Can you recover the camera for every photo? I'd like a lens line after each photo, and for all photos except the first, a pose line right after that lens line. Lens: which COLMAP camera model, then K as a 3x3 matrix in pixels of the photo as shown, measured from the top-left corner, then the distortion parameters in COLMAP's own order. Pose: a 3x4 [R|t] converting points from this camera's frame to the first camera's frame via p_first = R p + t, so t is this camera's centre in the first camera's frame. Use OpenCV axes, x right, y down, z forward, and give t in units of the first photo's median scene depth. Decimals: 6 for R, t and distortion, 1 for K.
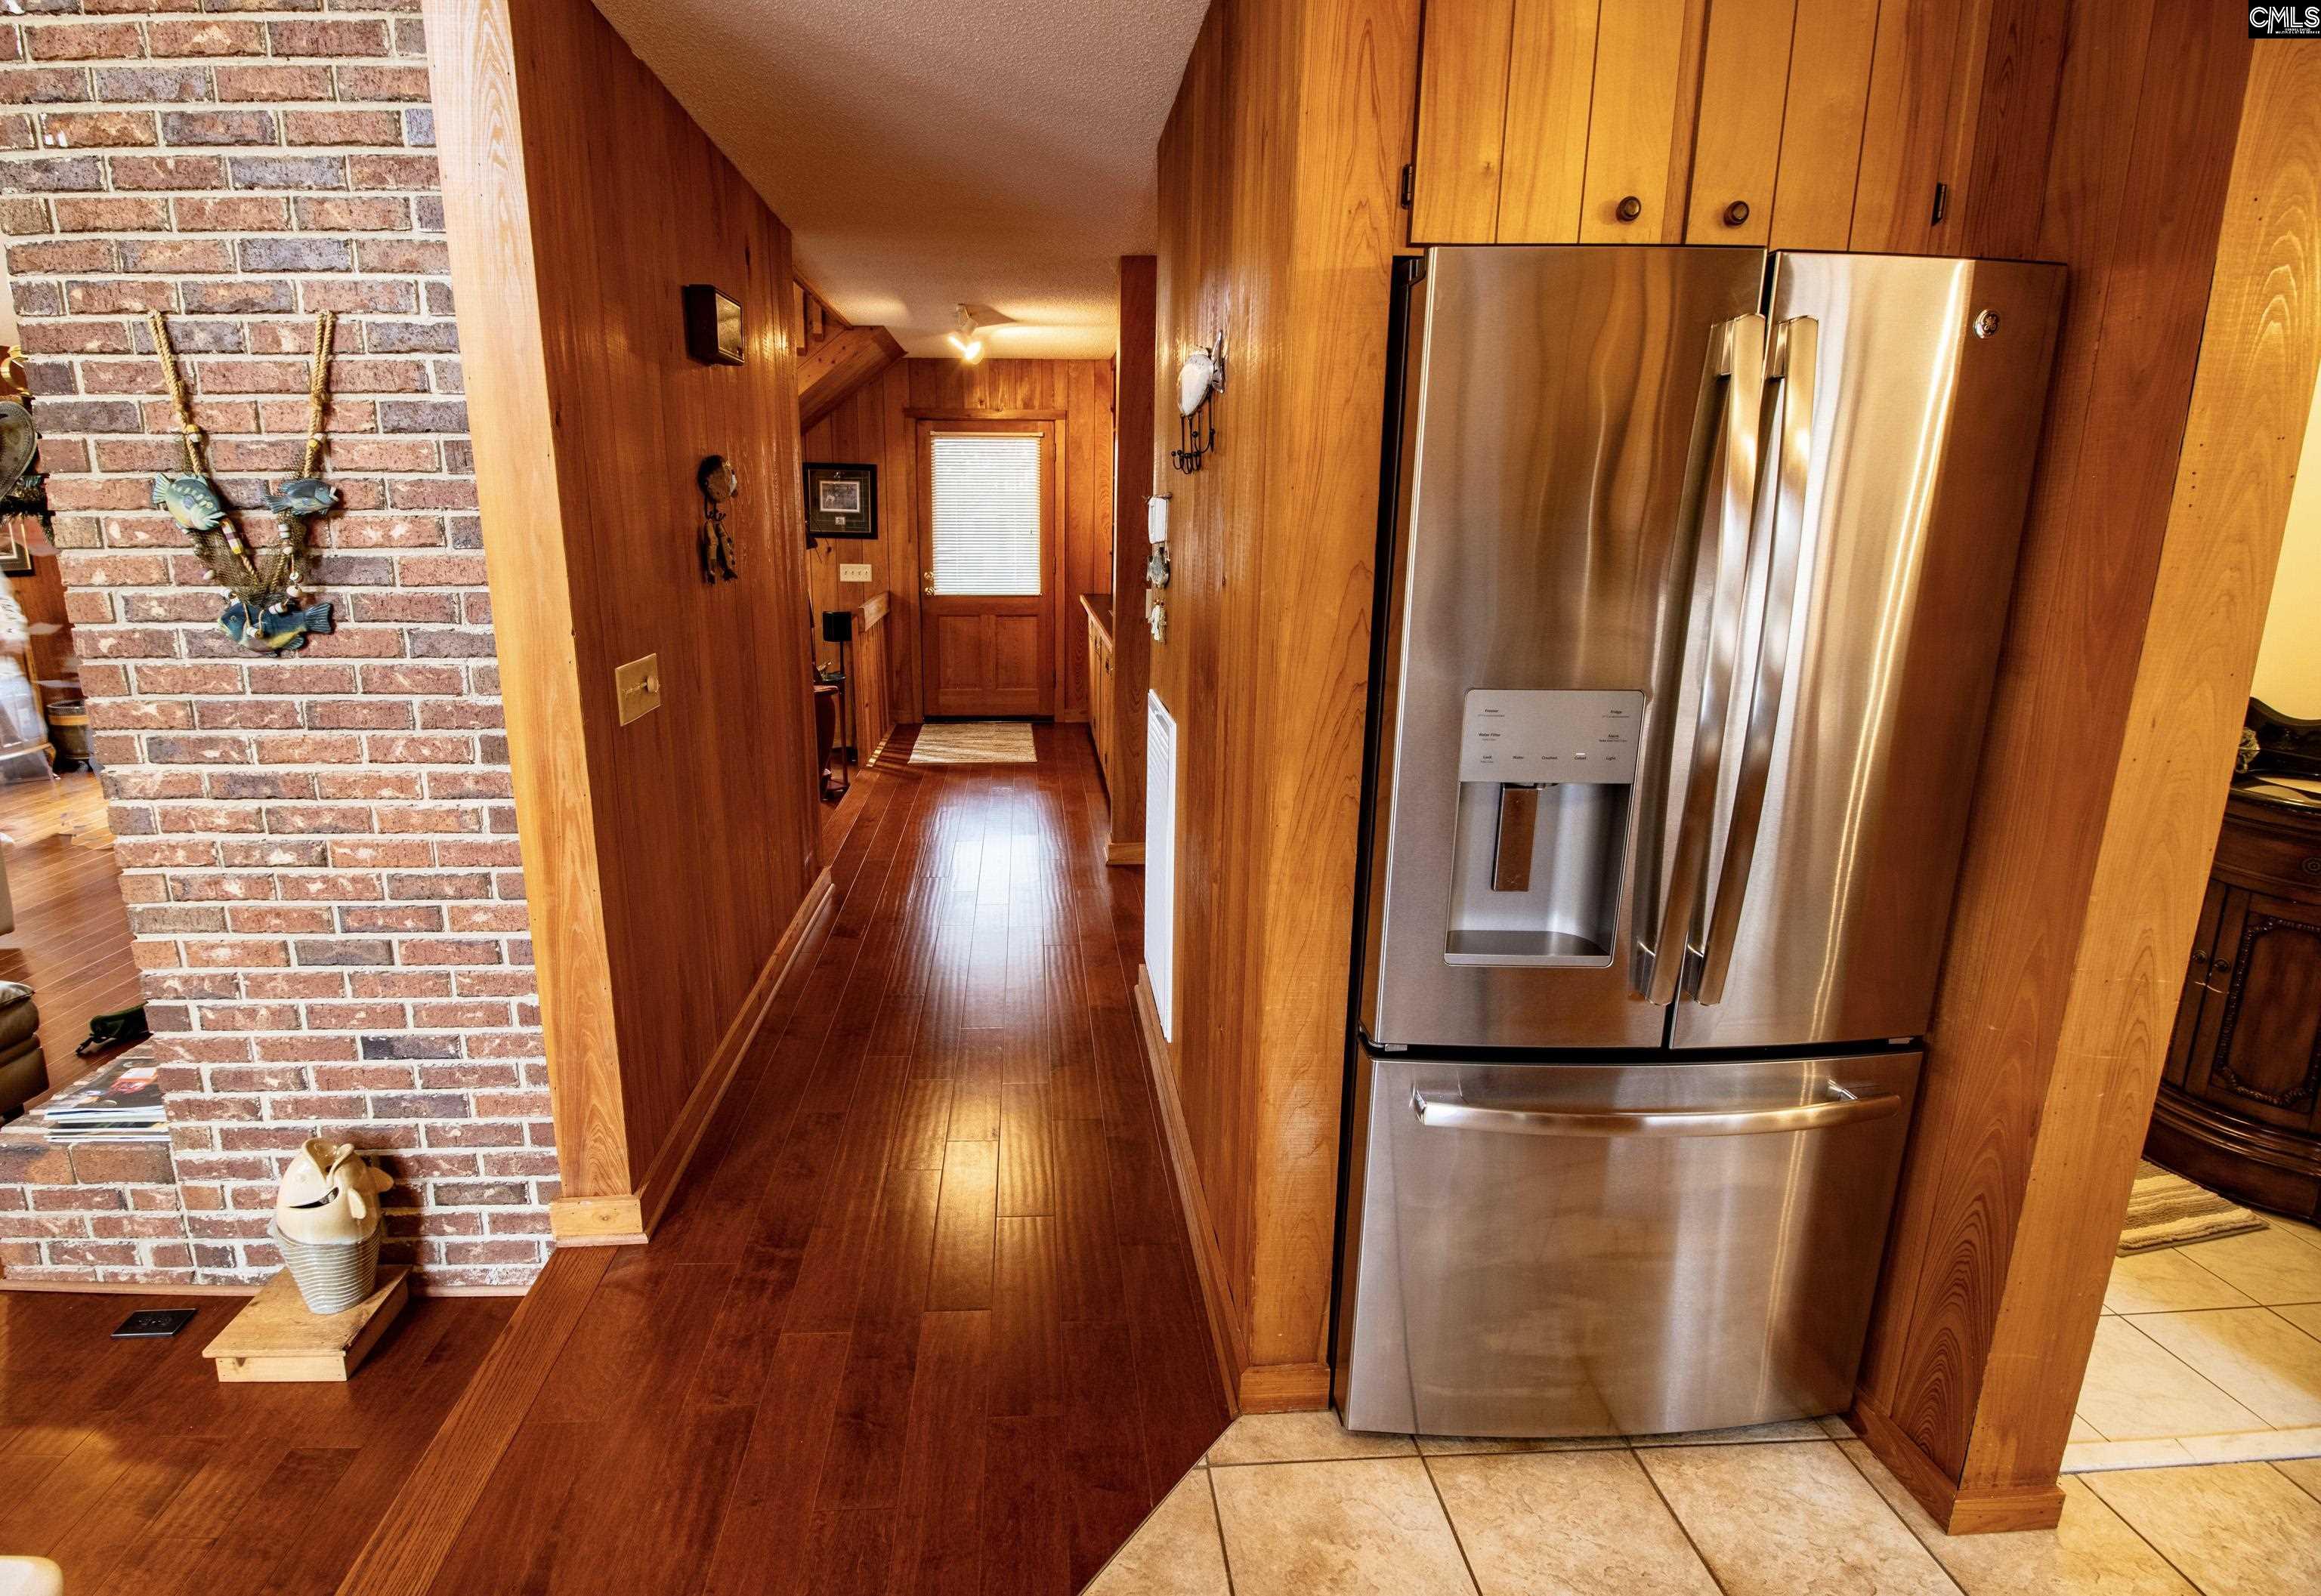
lens RADIAL K [[1130.5, 0, 1072.4], [0, 1130.5, 771.9], [0, 0, 1]] dist [-0.000359, -0.011987]
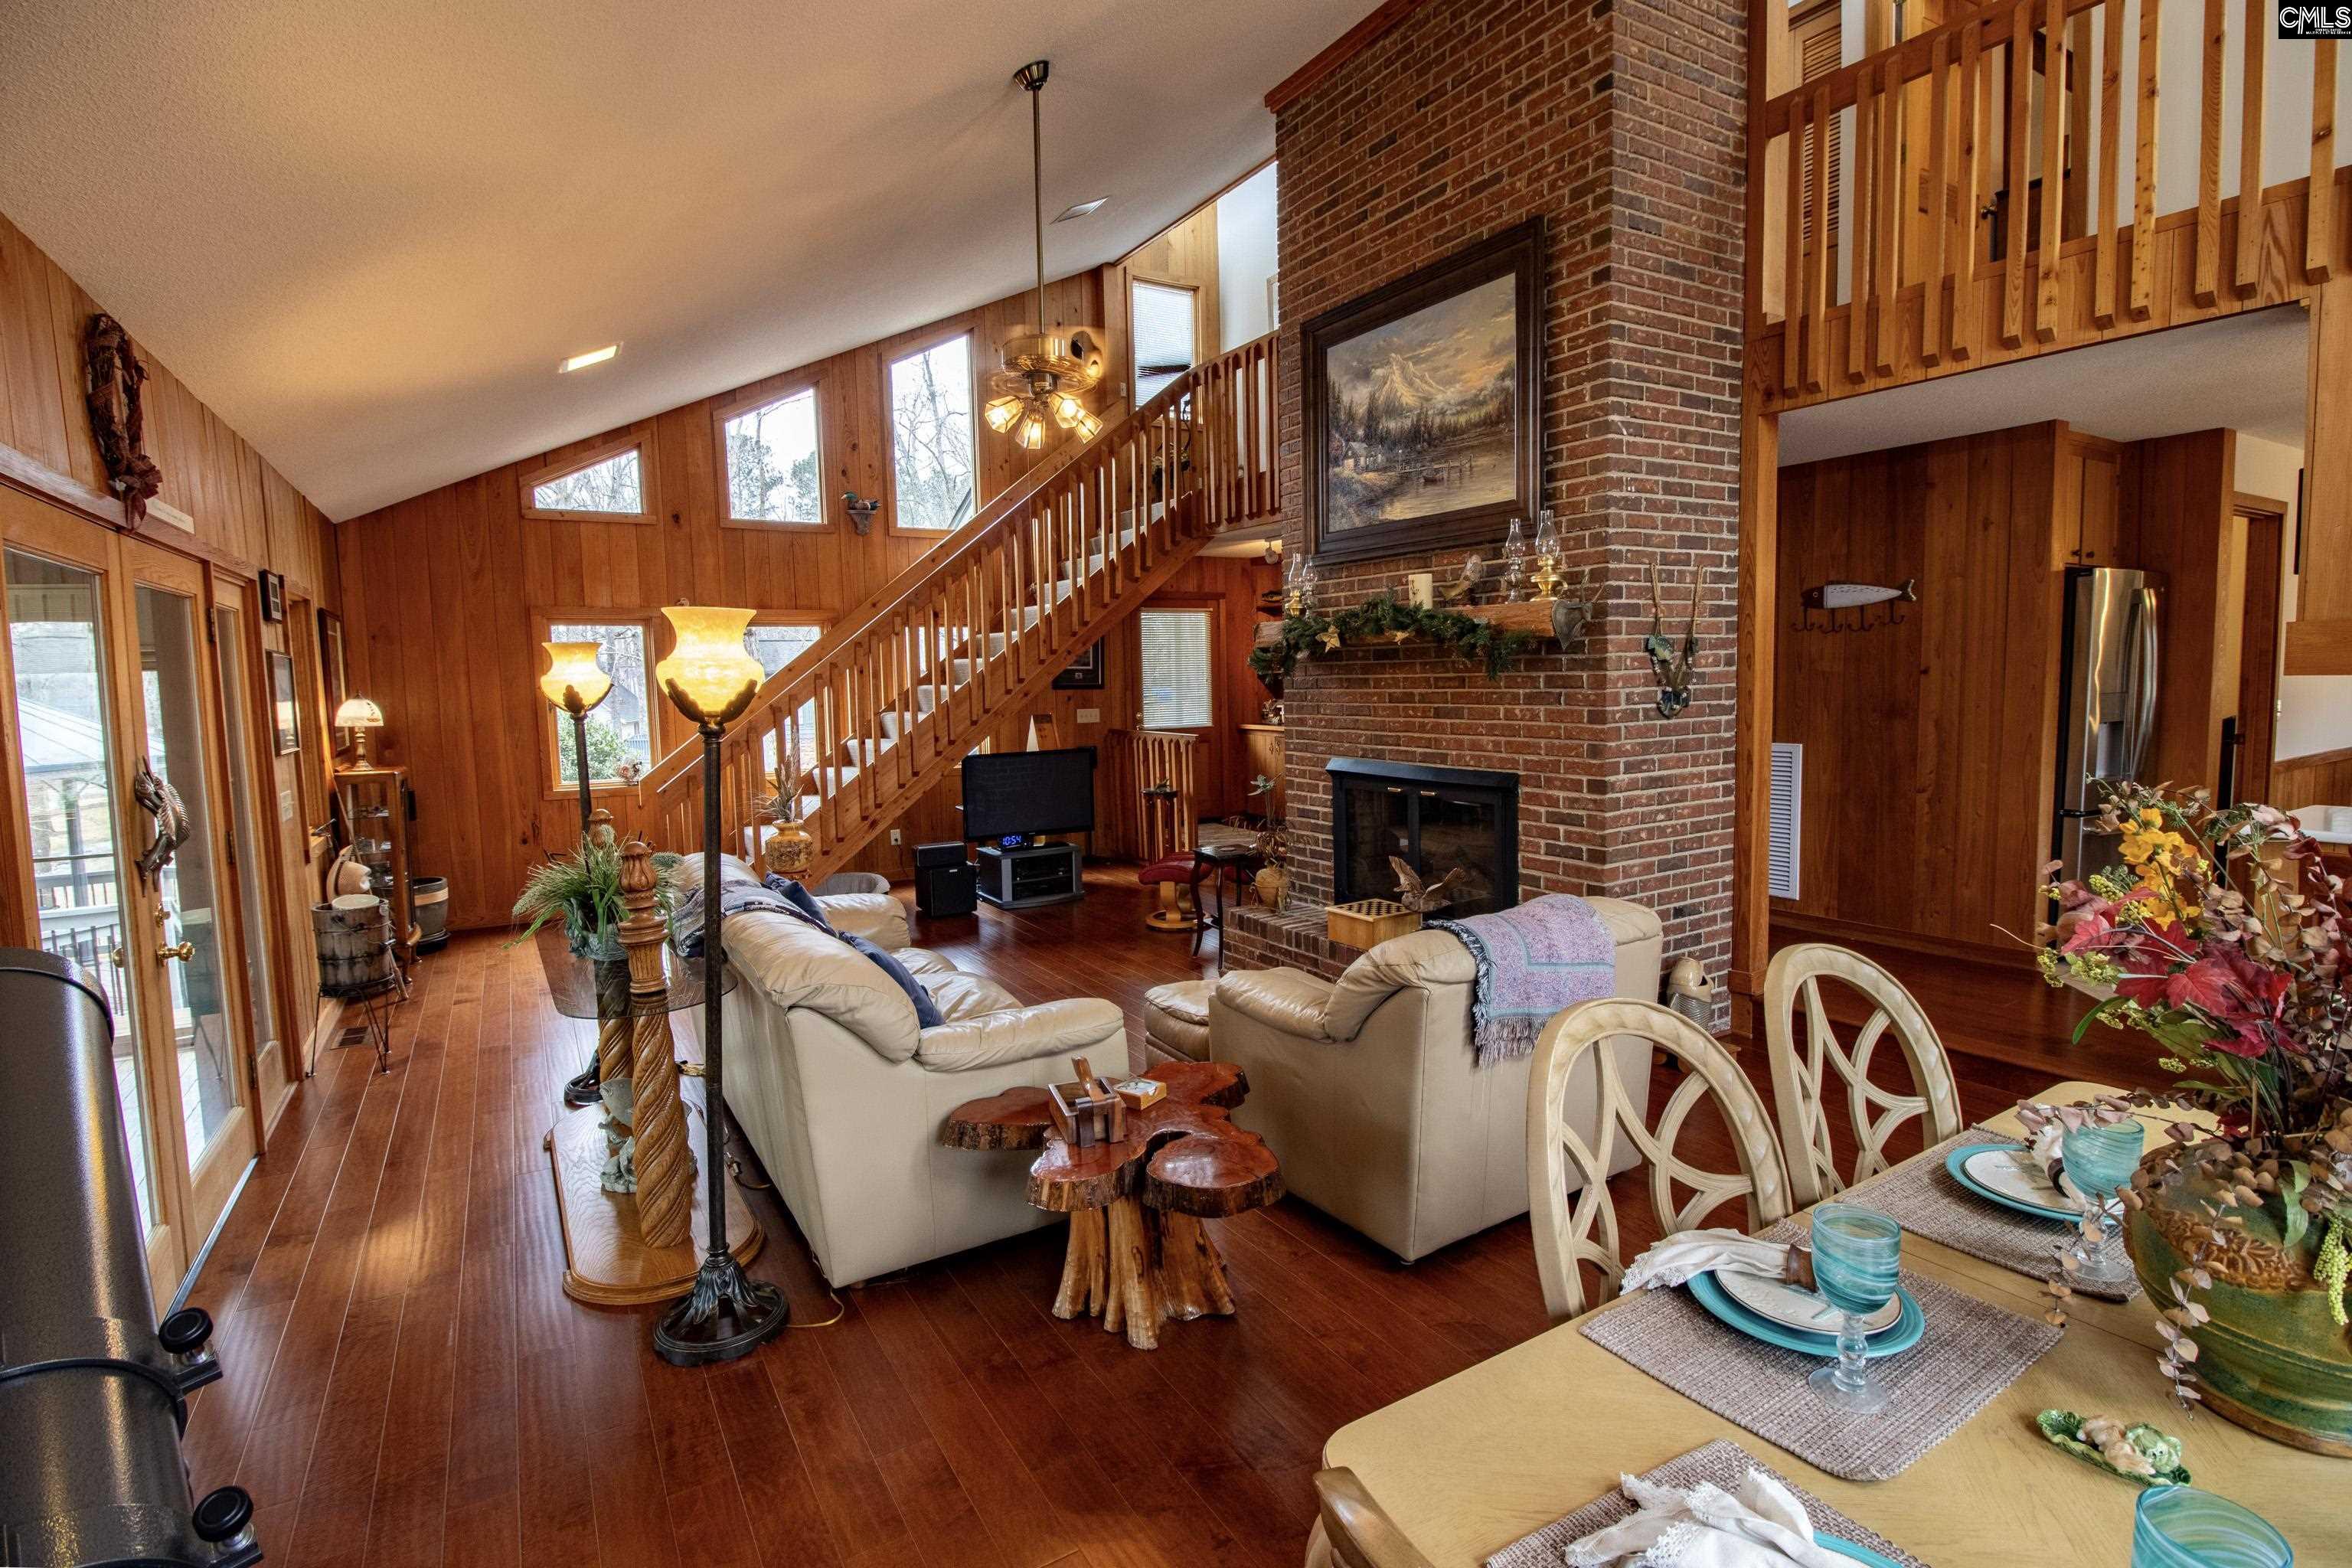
lens RADIAL K [[1088.5, 0, 1164.9], [0, 1088.5, 769.2], [0, 0, 1]] dist [0.000400, -0.012222]
pose [[0.883390, -0.069224, 0.463498, -2.280558], [0.132584, 0.985541, -0.105504, 0.075257], [-0.449493, 0.154654, 0.879794, -0.334871]]
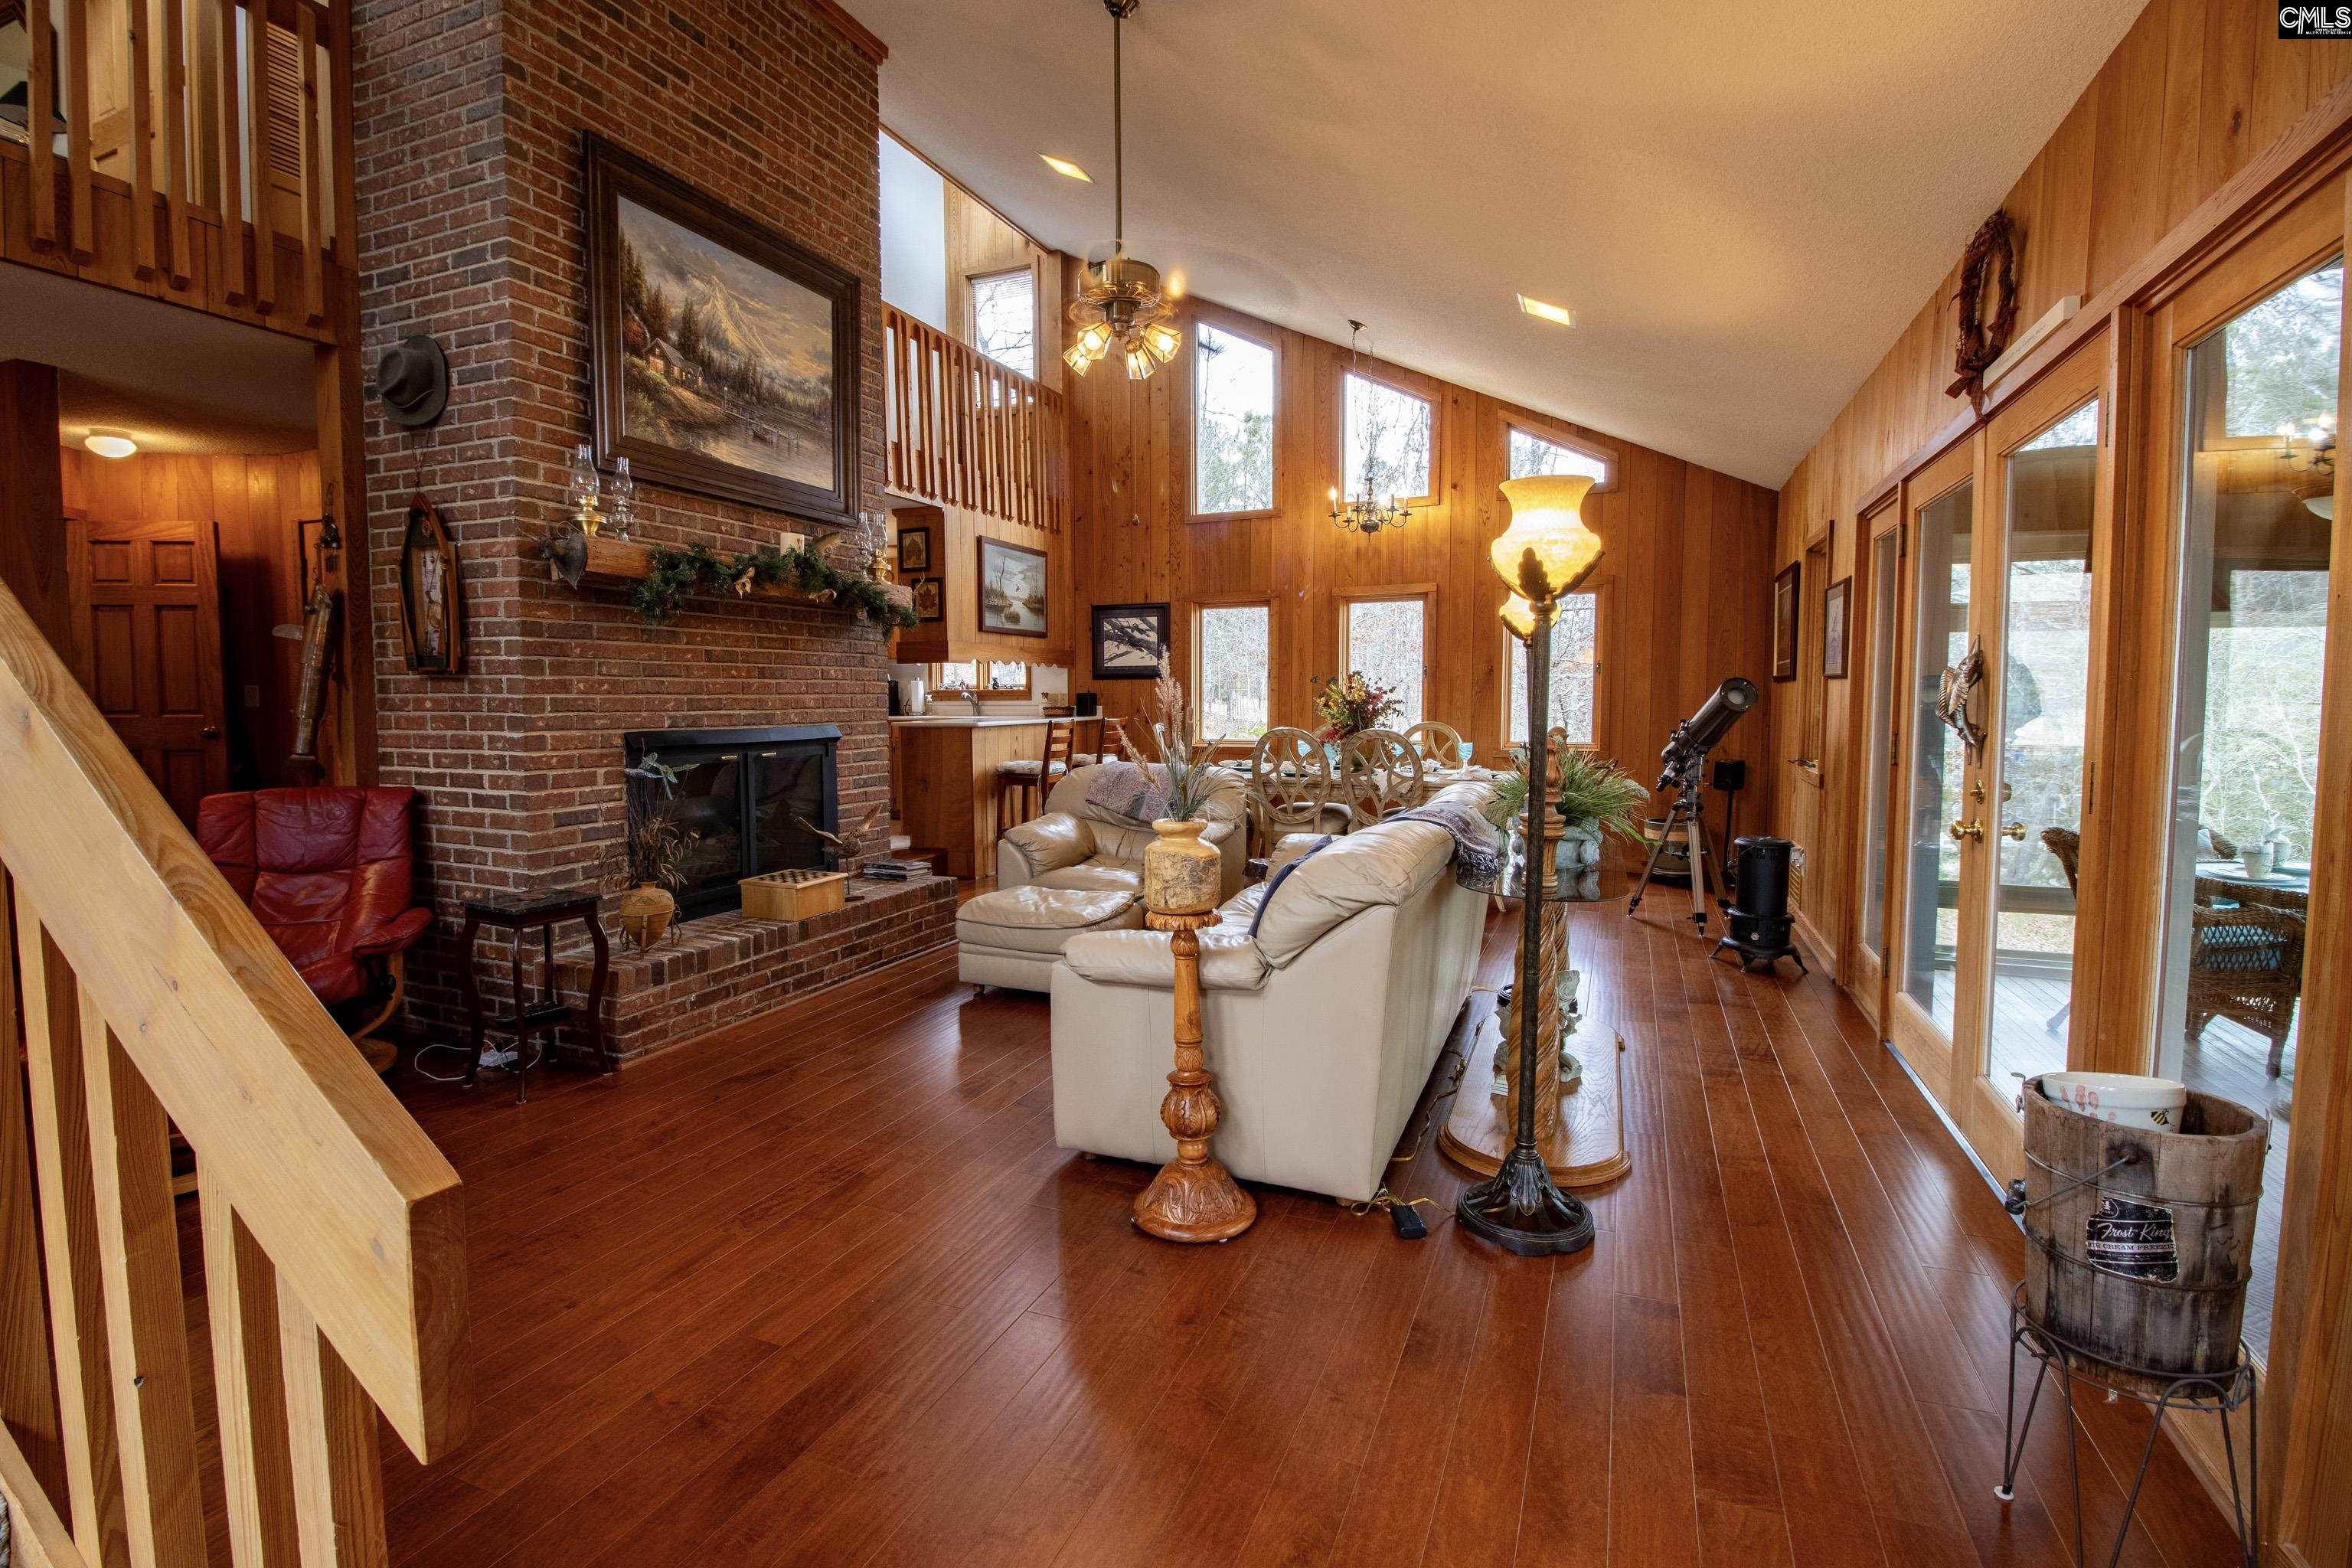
lens RADIAL K [[1088.5, 0, 1164.9], [0, 1088.5, 769.2], [0, 0, 1]] dist [0.000400, -0.012222]
pose [[-0.899011, -0.035137, 0.436514, -2.441379], [0.091239, 0.959874, 0.265174, -0.495488], [-0.428315, 0.278222, -0.859732, 2.807053]]
